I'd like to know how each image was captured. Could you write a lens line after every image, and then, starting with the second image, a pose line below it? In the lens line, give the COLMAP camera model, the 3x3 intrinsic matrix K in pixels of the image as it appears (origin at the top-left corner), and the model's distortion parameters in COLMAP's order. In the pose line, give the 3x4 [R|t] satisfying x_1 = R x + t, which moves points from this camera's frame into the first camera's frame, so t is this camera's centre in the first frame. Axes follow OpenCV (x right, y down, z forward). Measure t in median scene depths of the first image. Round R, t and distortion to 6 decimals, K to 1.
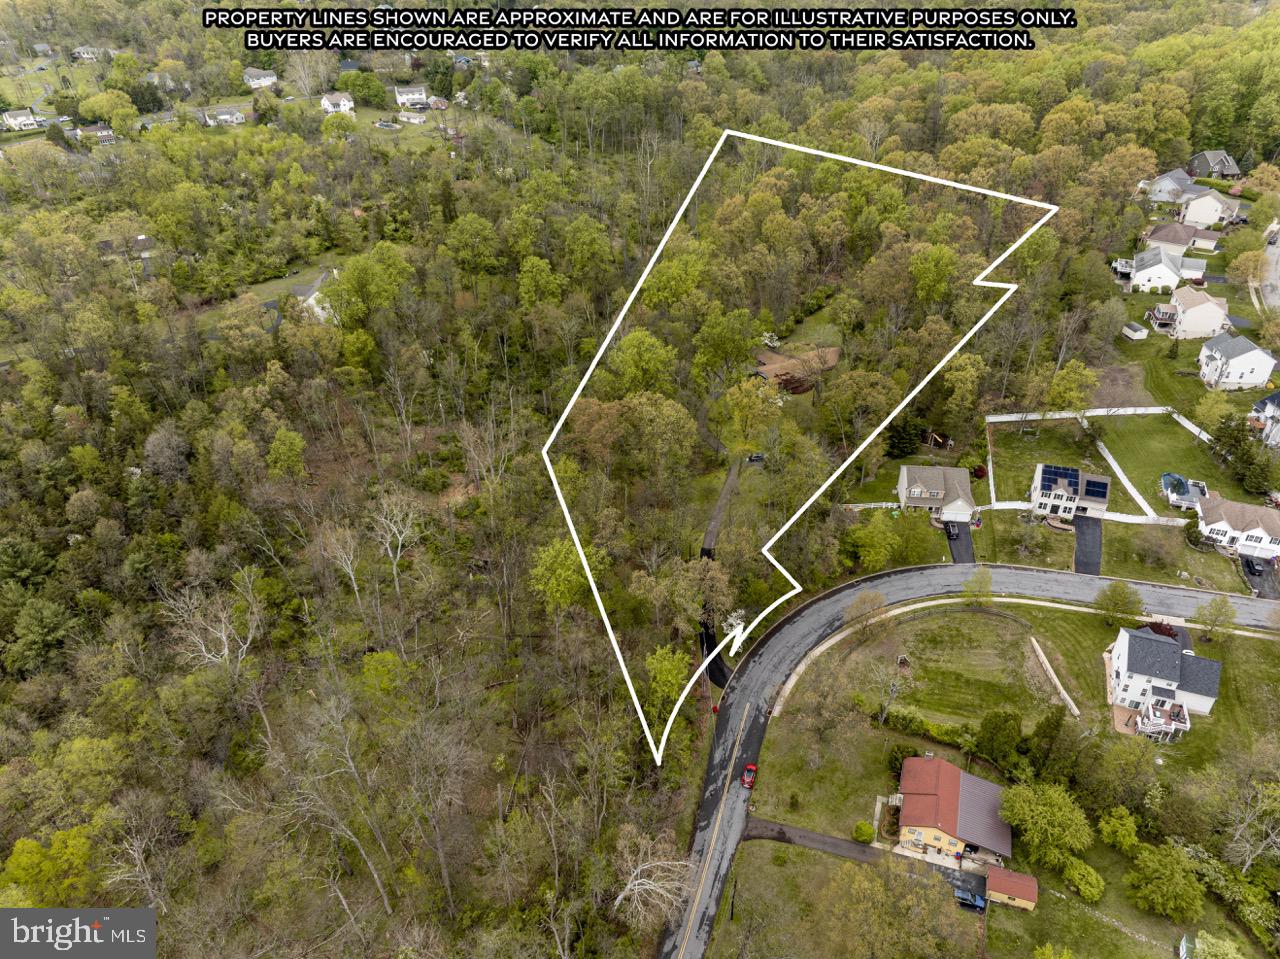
lens RADIAL K [[893.5, 0, 640.0], [0, 893.5, 479.5], [0, 0, 1]] dist [-0.053674, 0.054775]
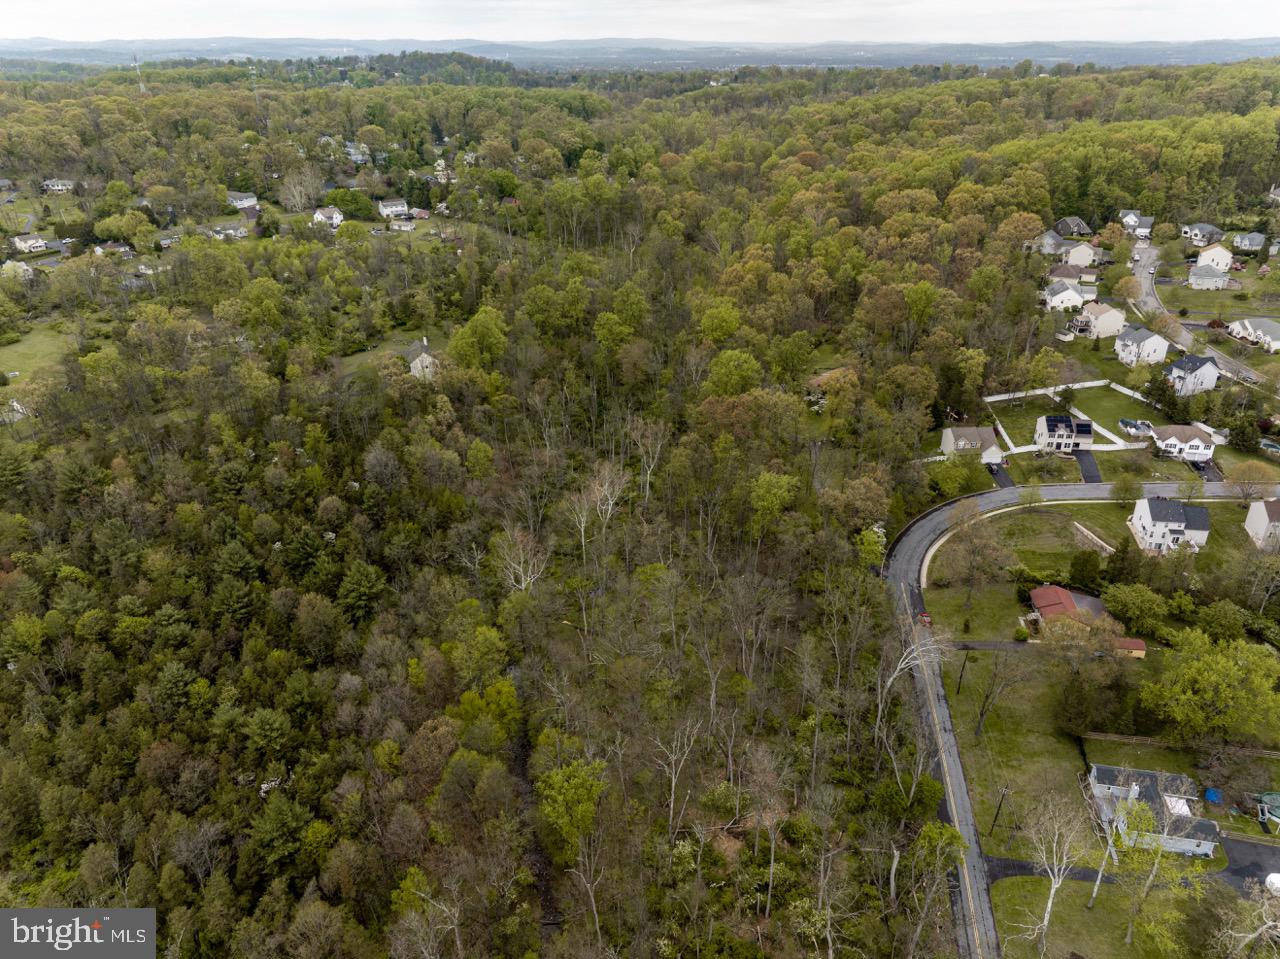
lens RADIAL K [[893.5, 0, 640.0], [0, 893.5, 479.5], [0, 0, 1]] dist [-0.053674, 0.054775]
pose [[0.982409, -0.087805, 0.164811, -0.361900], [0.107982, 0.987156, -0.117742, 0.156157], [-0.152356, 0.133467, 0.979272, -0.225871]]
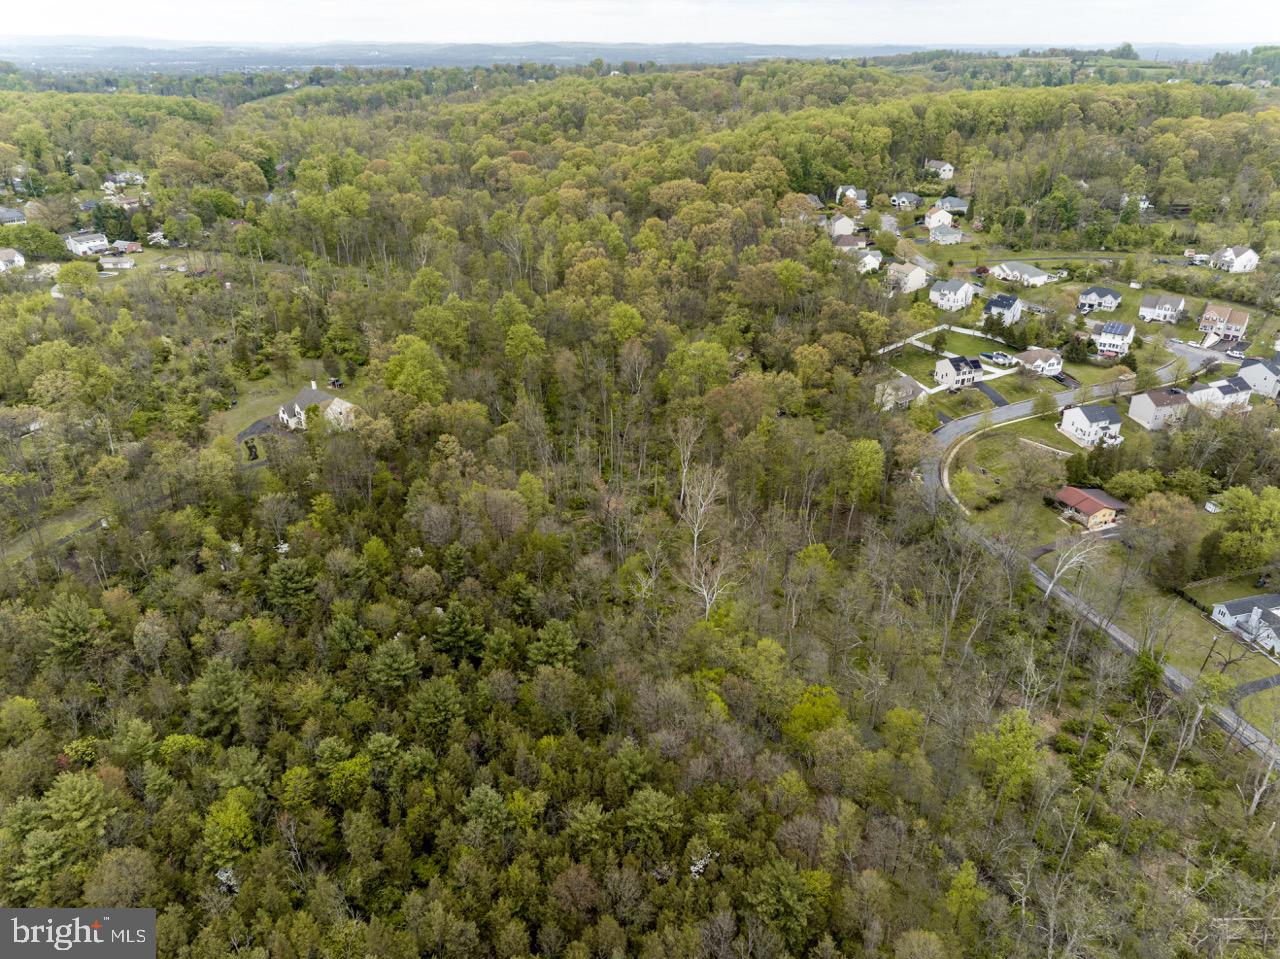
lens RADIAL K [[892.7, 0, 643.0], [0, 892.7, 475.4], [0, 0, 1]] dist [-0.002429, -0.009105]
pose [[0.775063, -0.275413, 0.568705, -0.873346], [0.347686, 0.937400, -0.019881, 0.019907], [-0.527628, 0.213140, 0.822302, -0.020804]]
